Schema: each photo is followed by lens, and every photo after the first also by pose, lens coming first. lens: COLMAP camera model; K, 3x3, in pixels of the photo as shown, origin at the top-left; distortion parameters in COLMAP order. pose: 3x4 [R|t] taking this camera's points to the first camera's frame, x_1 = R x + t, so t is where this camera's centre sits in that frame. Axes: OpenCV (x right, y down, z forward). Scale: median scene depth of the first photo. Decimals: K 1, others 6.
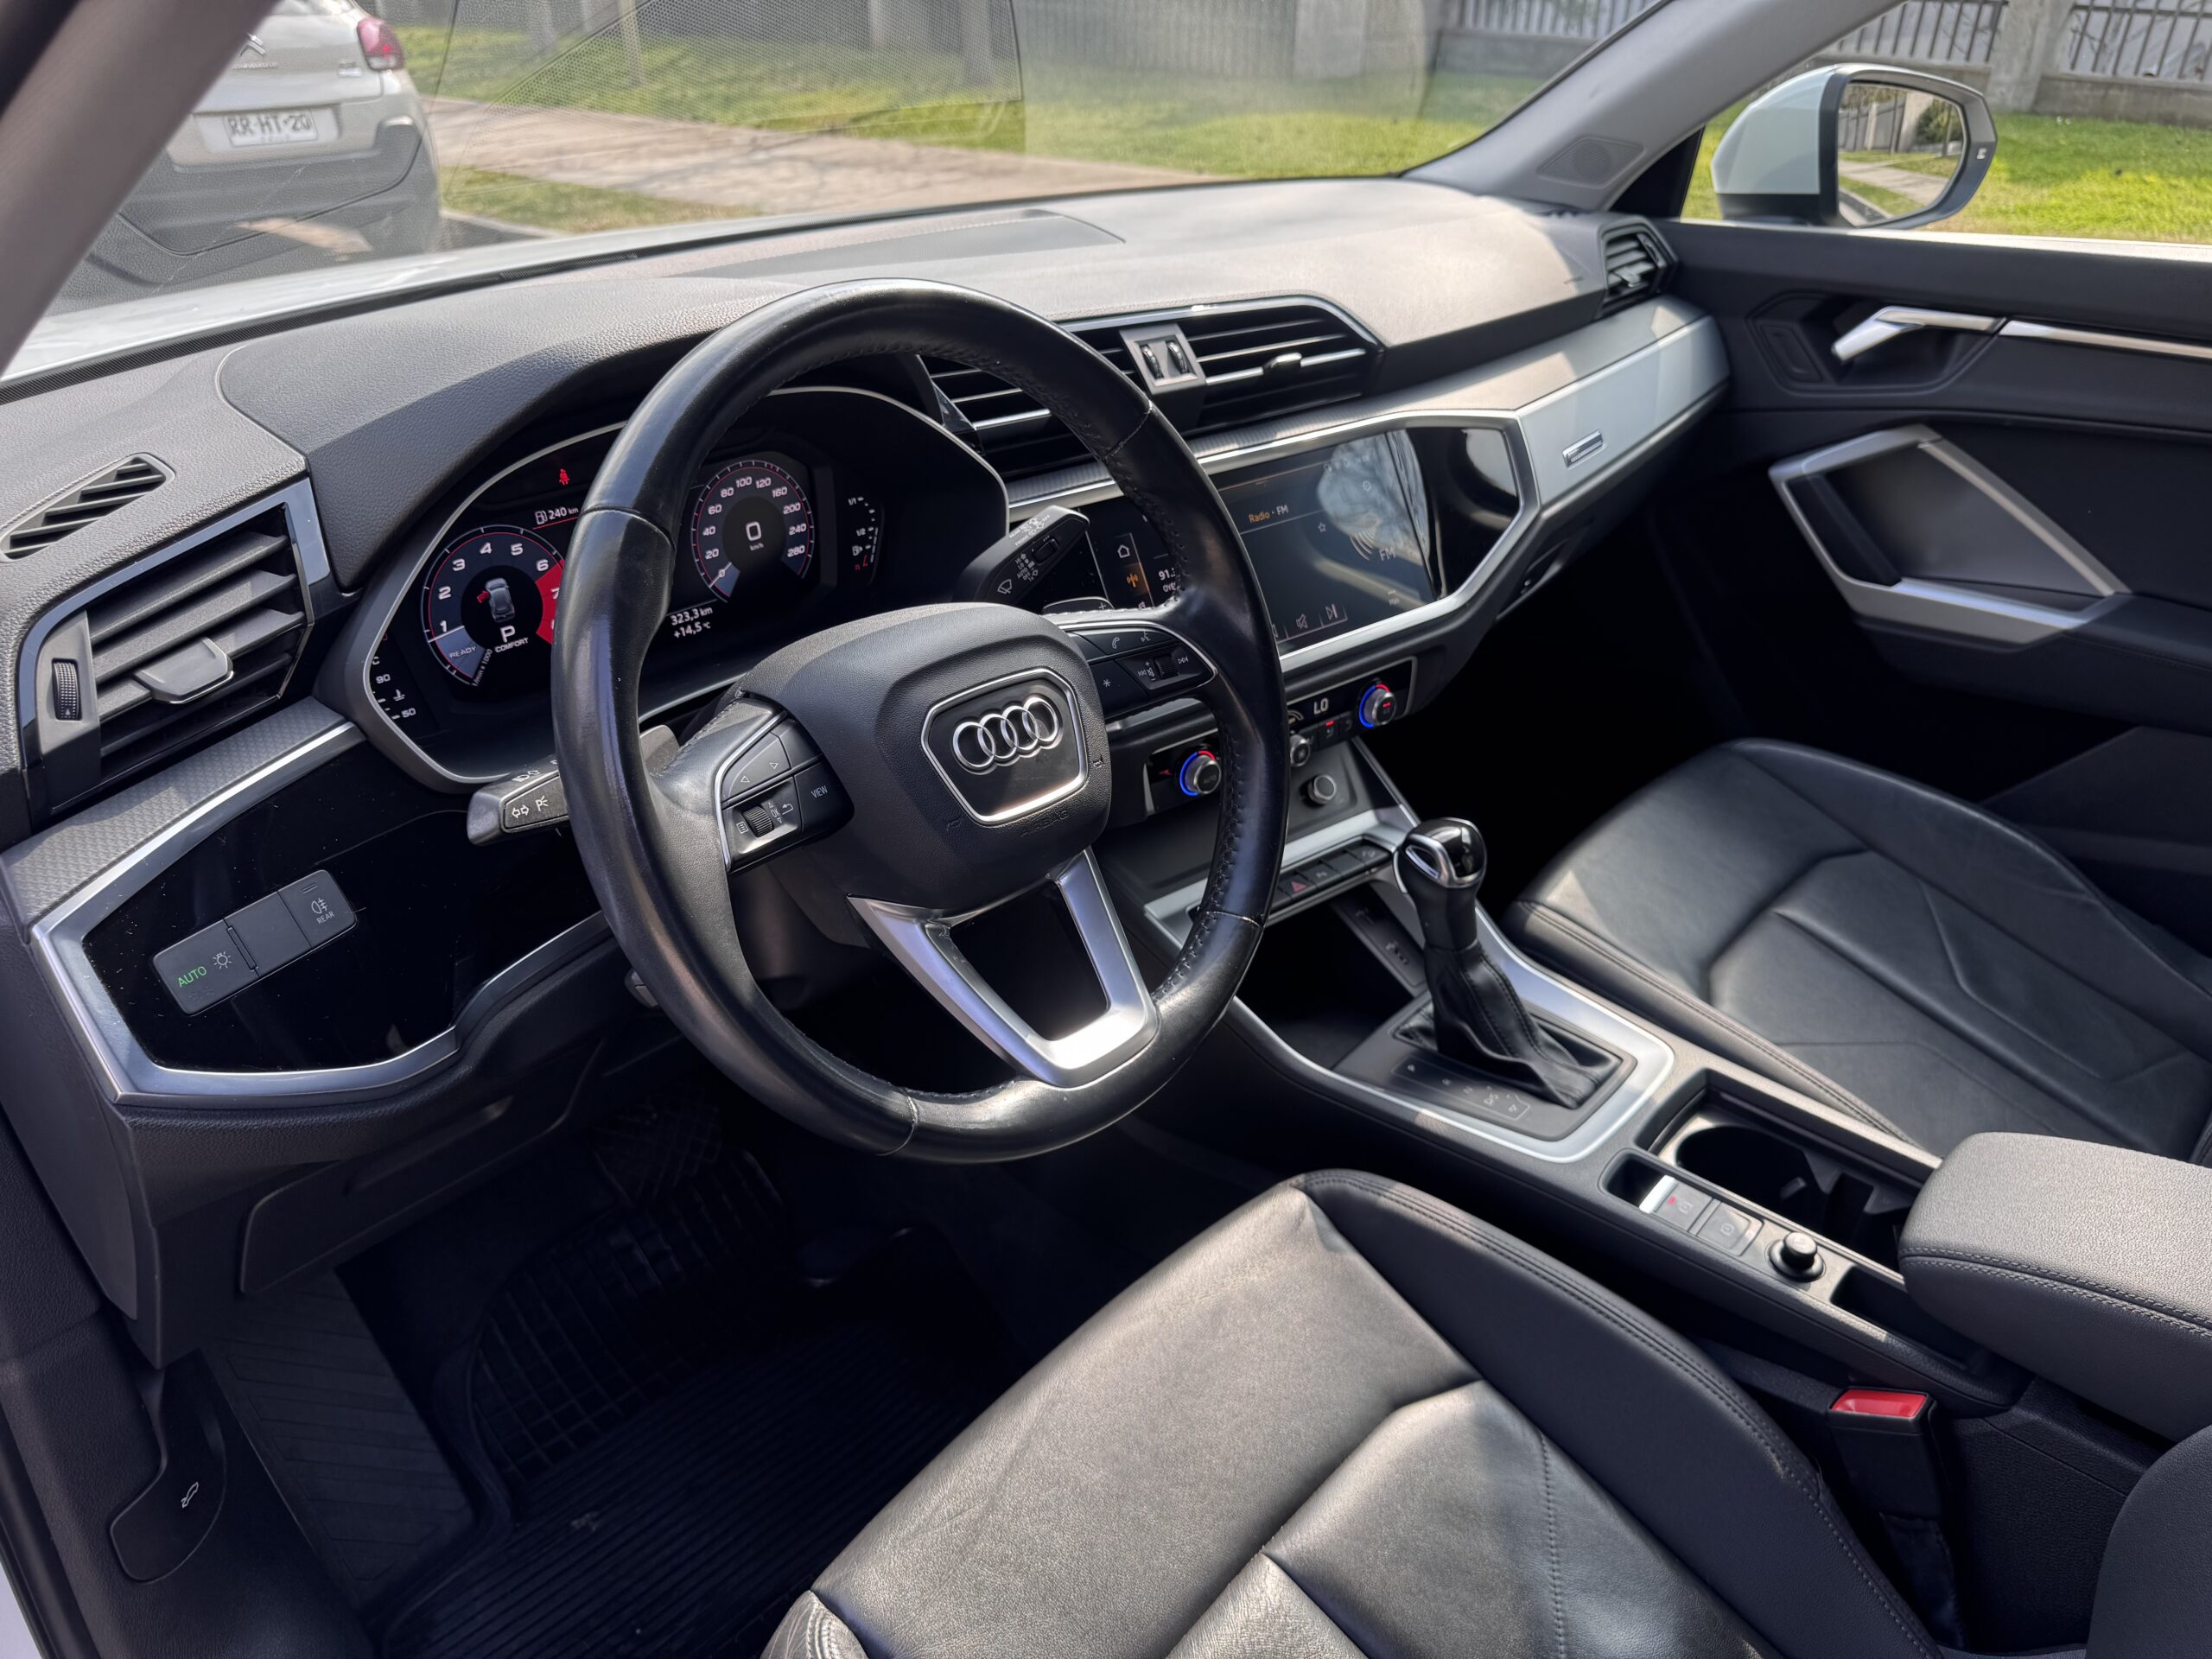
lens RADIAL K [[1574.9, 0, 1115.3], [0, 1574.9, 840.0], [0, 0, 1]] dist [0.085622, -0.133439]
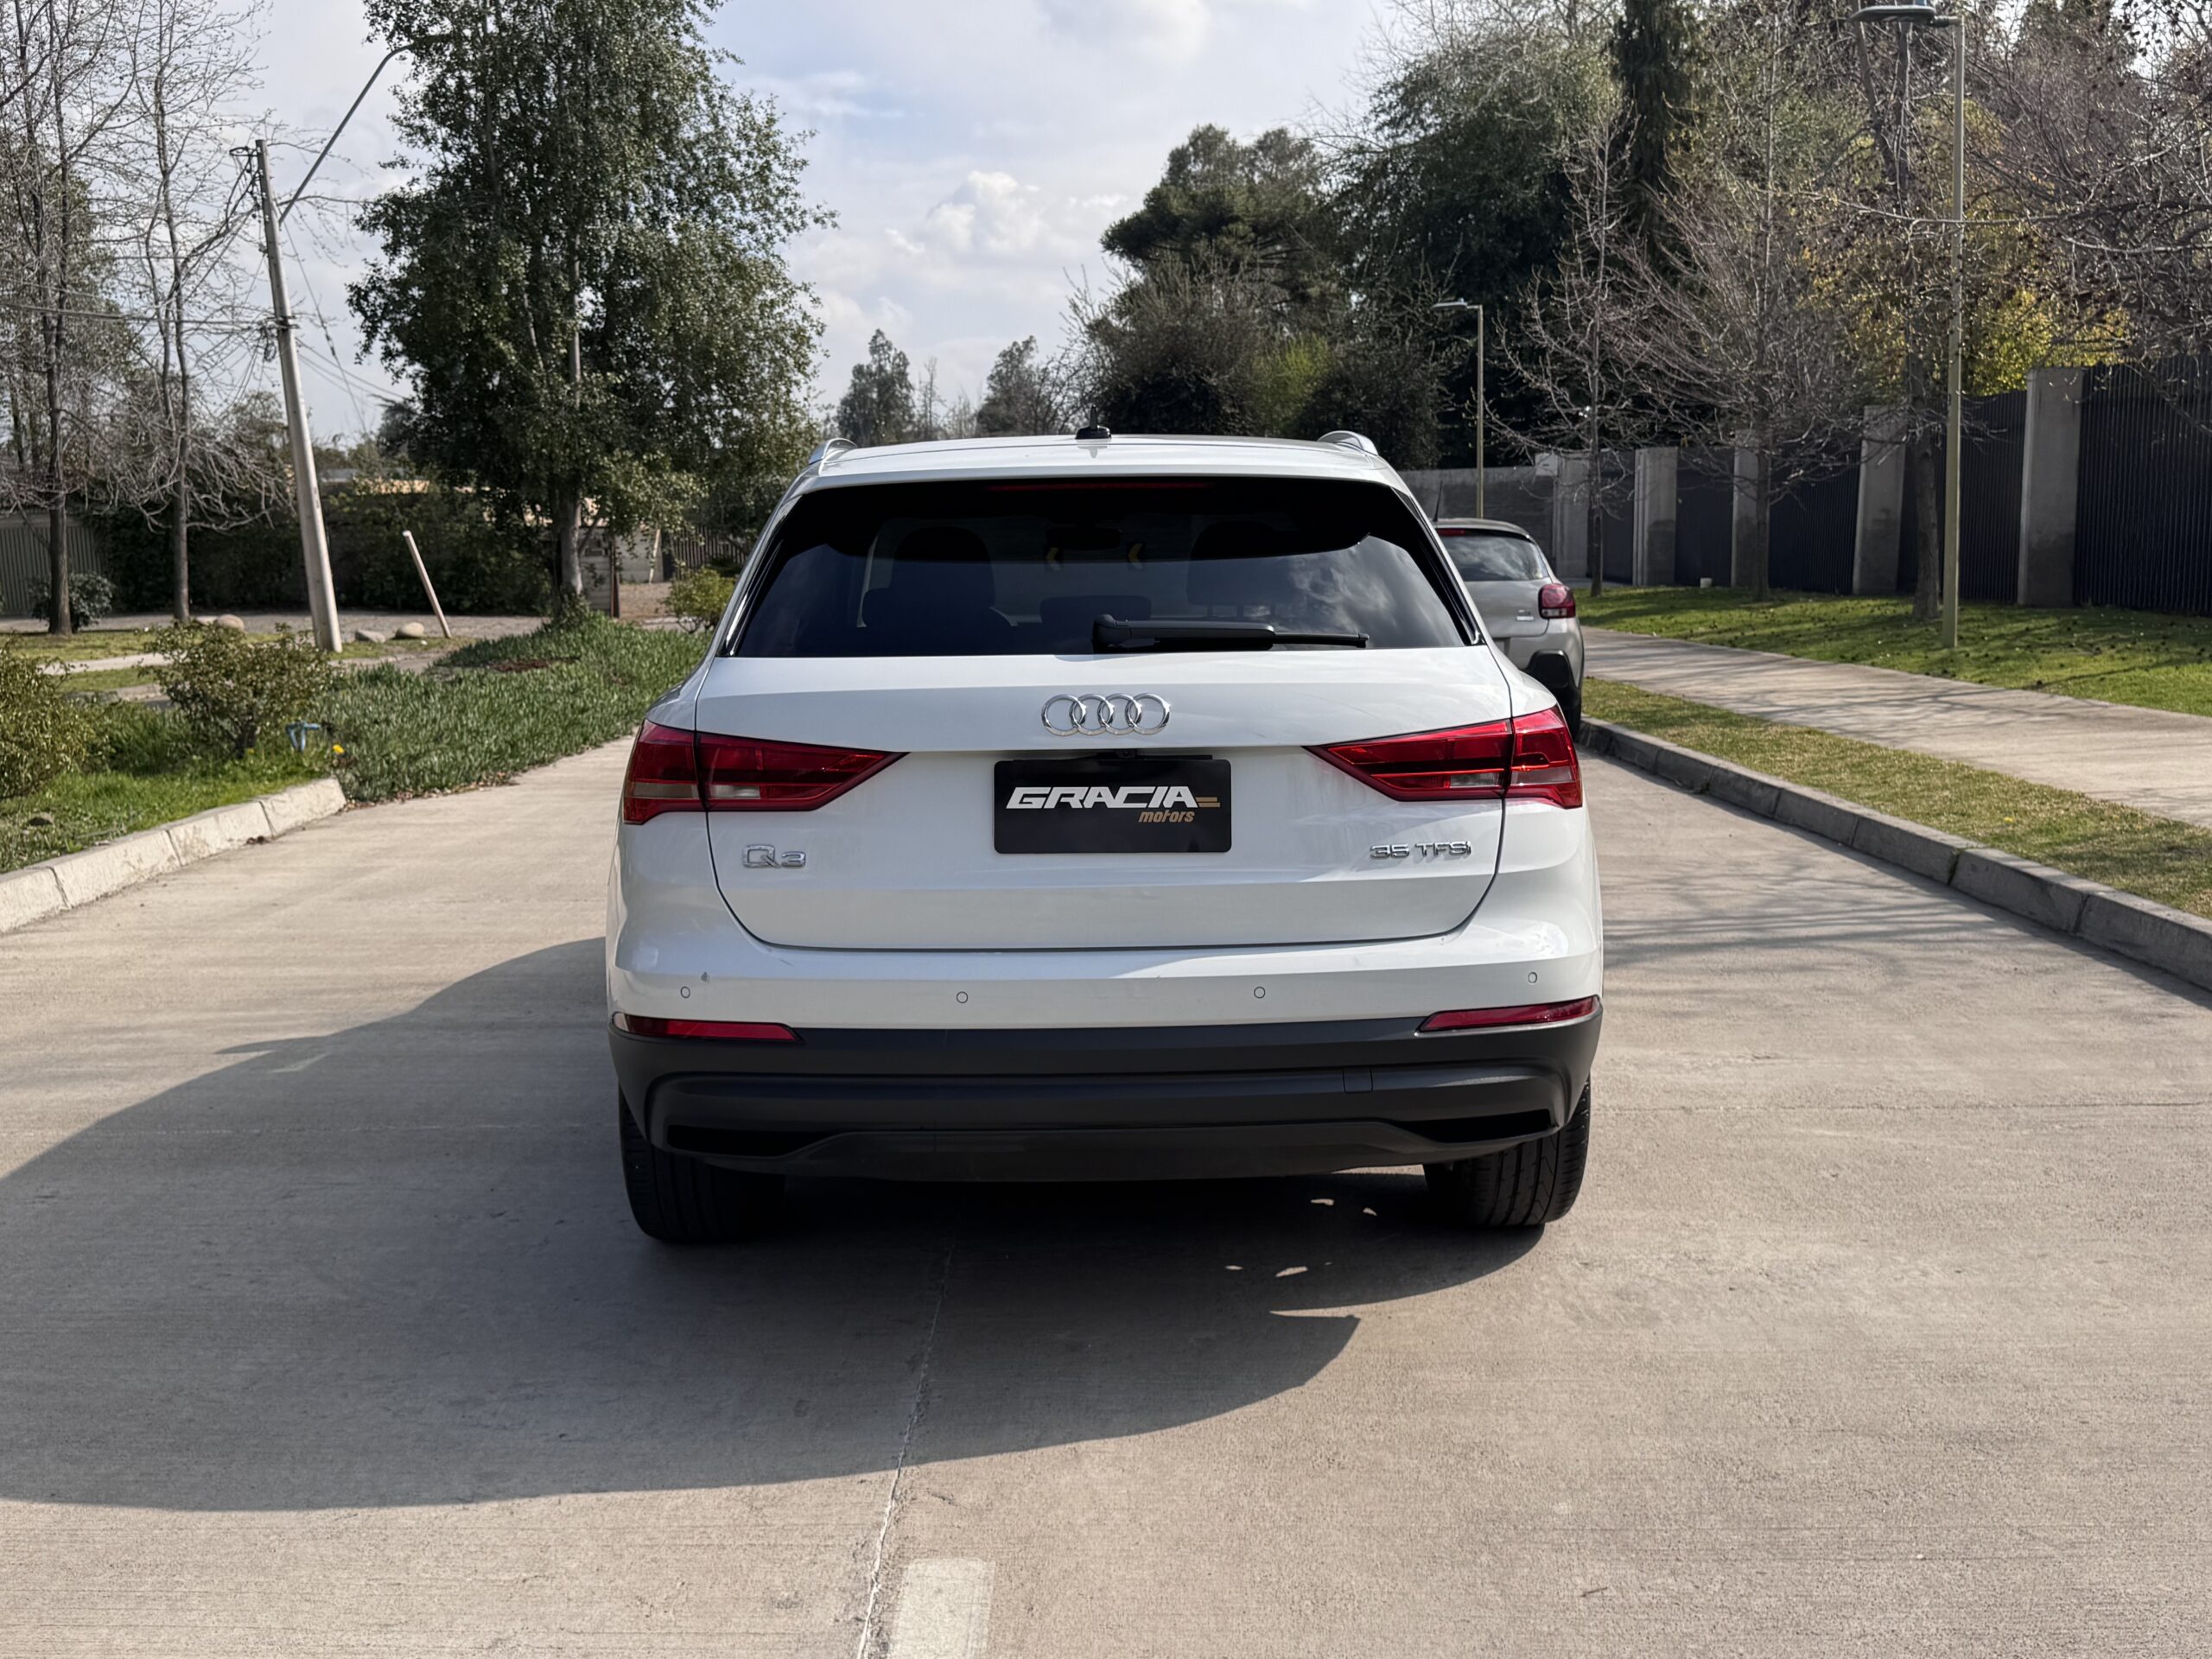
lens RADIAL K [[2133.5, 0, 1106.0], [0, 2133.5, 829.5], [0, 0, 1]] dist [0.121289, -0.223912]
pose [[0.689025, 0.091668, -0.718917, 5.228764], [-0.343198, 0.914964, -0.212262, 1.733943], [0.638326, 0.392985, 0.661893, -3.313672]]
